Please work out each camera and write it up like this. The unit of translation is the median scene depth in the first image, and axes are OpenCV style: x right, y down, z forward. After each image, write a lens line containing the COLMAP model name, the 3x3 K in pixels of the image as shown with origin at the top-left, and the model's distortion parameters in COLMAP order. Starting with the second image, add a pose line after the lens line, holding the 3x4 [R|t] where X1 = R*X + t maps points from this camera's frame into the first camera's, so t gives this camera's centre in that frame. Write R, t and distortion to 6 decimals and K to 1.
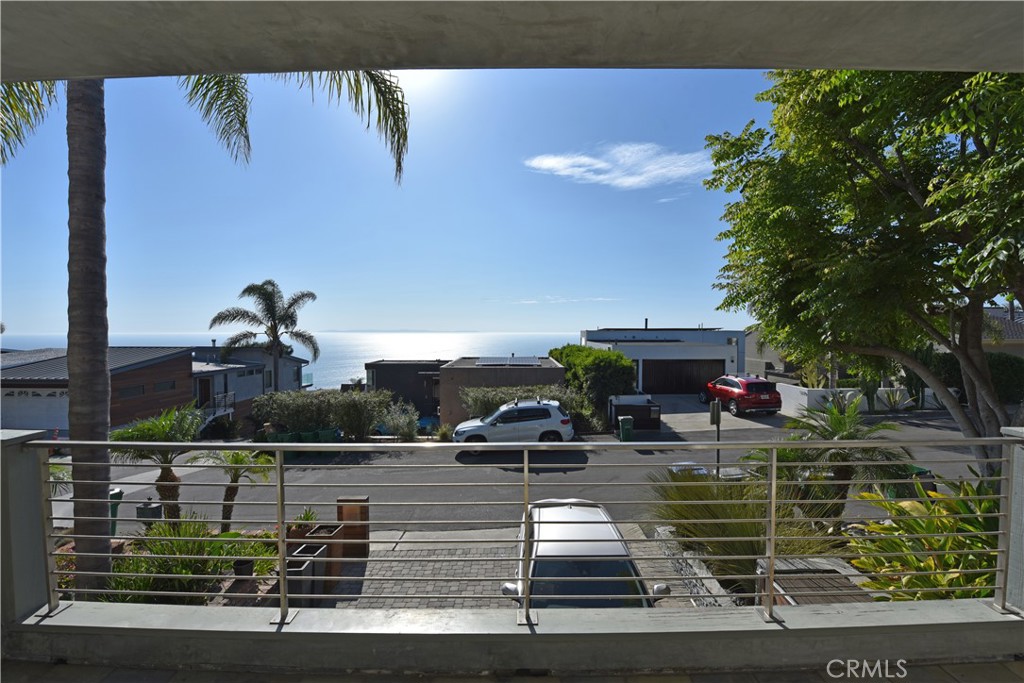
lens RADIAL K [[407.6, 0, 516.3], [0, 407.6, 343.4], [0, 0, 1]] dist [-0.013003, -0.001999]
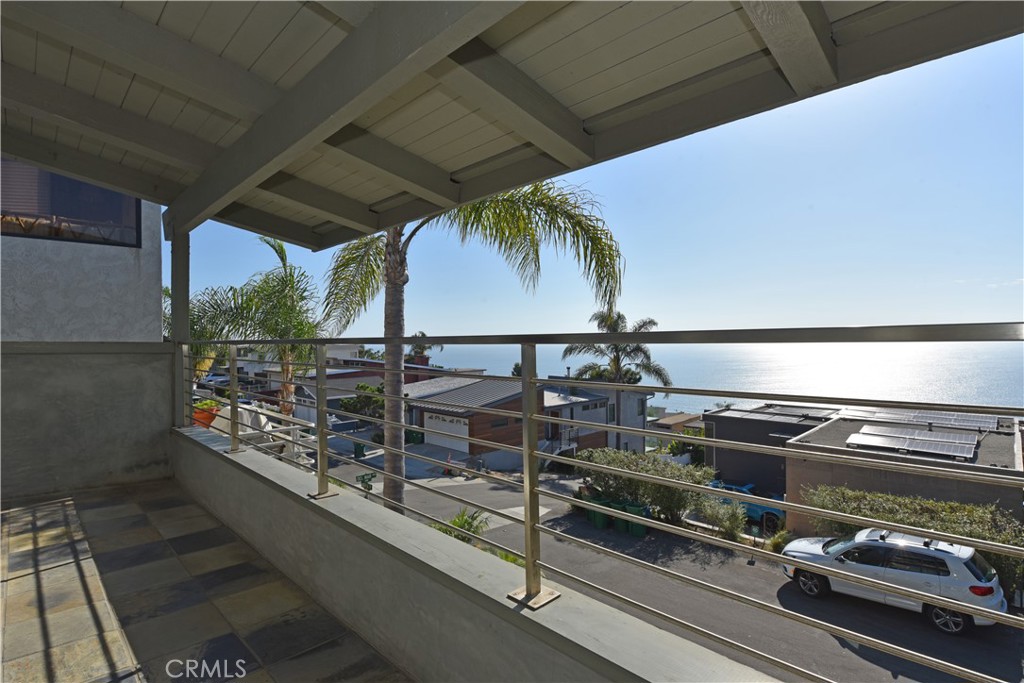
lens RADIAL K [[500.8, 0, 511.6], [0, 500.8, 338.9], [0, 0, 1]] dist [-0.006337, -0.001329]
pose [[0.705166, -0.006443, -0.709013, 0.106327], [-0.014286, 0.999627, -0.023293, -0.101481], [0.708898, 0.026555, 0.704811, 0.002230]]
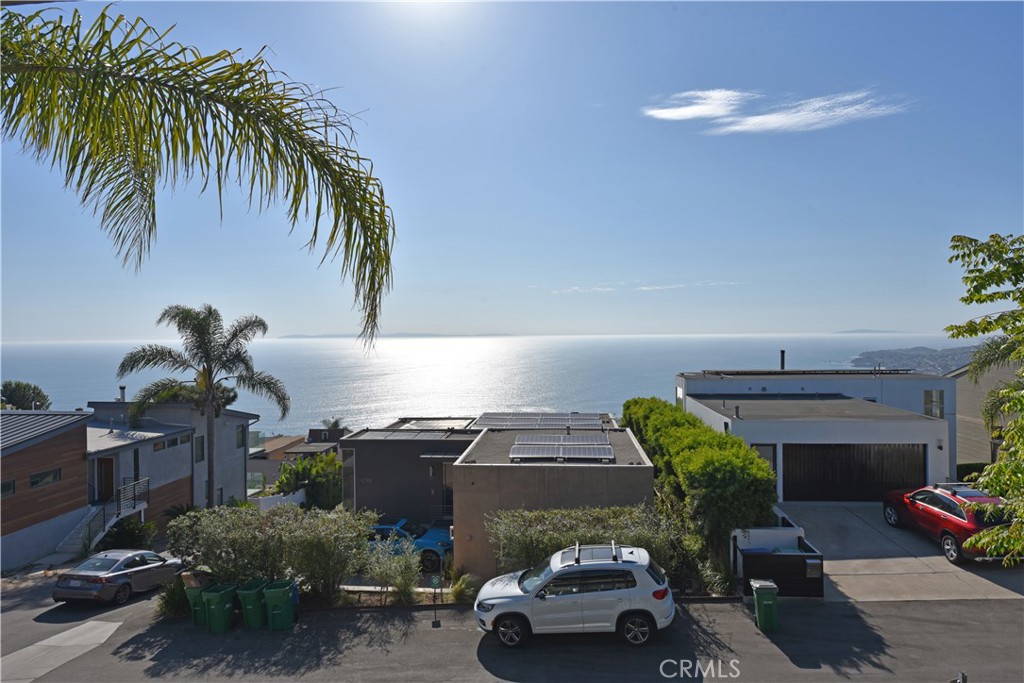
lens RADIAL K [[619.1, 0, 515.7], [0, 619.1, 343.3], [0, 0, 1]] dist [0.005932, -0.005190]
pose [[0.996223, -0.009384, -0.086318, -0.006615], [0.007405, 0.999703, -0.023221, -0.108322], [0.086510, 0.022494, 0.995997, 0.048167]]
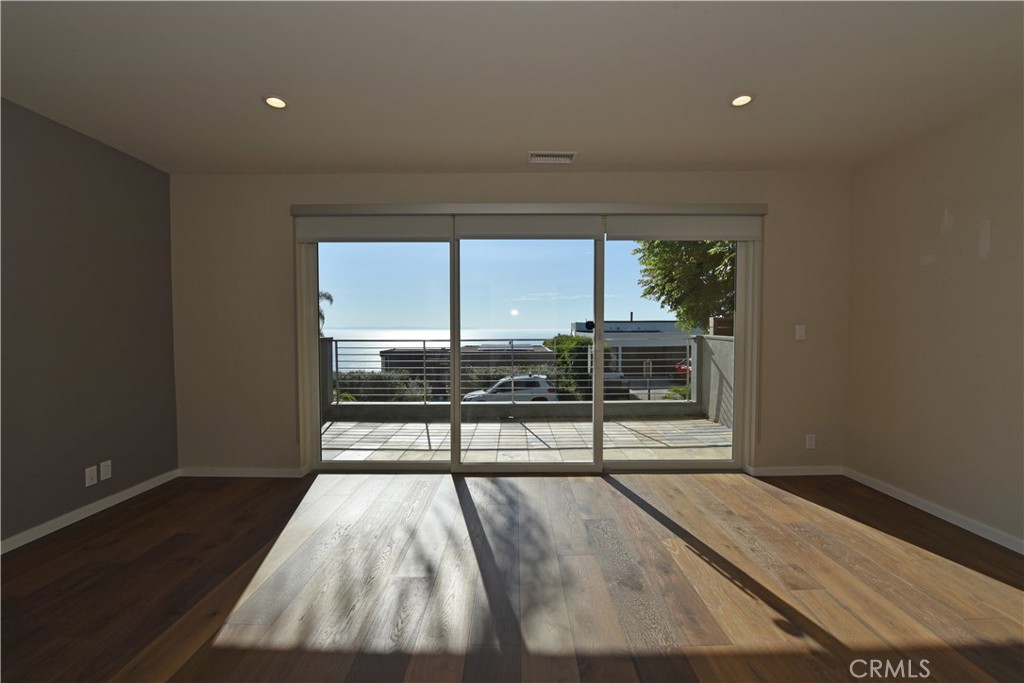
lens RADIAL K [[407.6, 0, 508.0], [0, 407.6, 341.8], [0, 0, 1]] dist [-0.013003, -0.001999]
pose [[0.999885, -0.005033, -0.014327, 0.003506], [0.005087, 0.999980, 0.003740, 0.025606], [0.014308, -0.003812, 0.999890, -0.183767]]
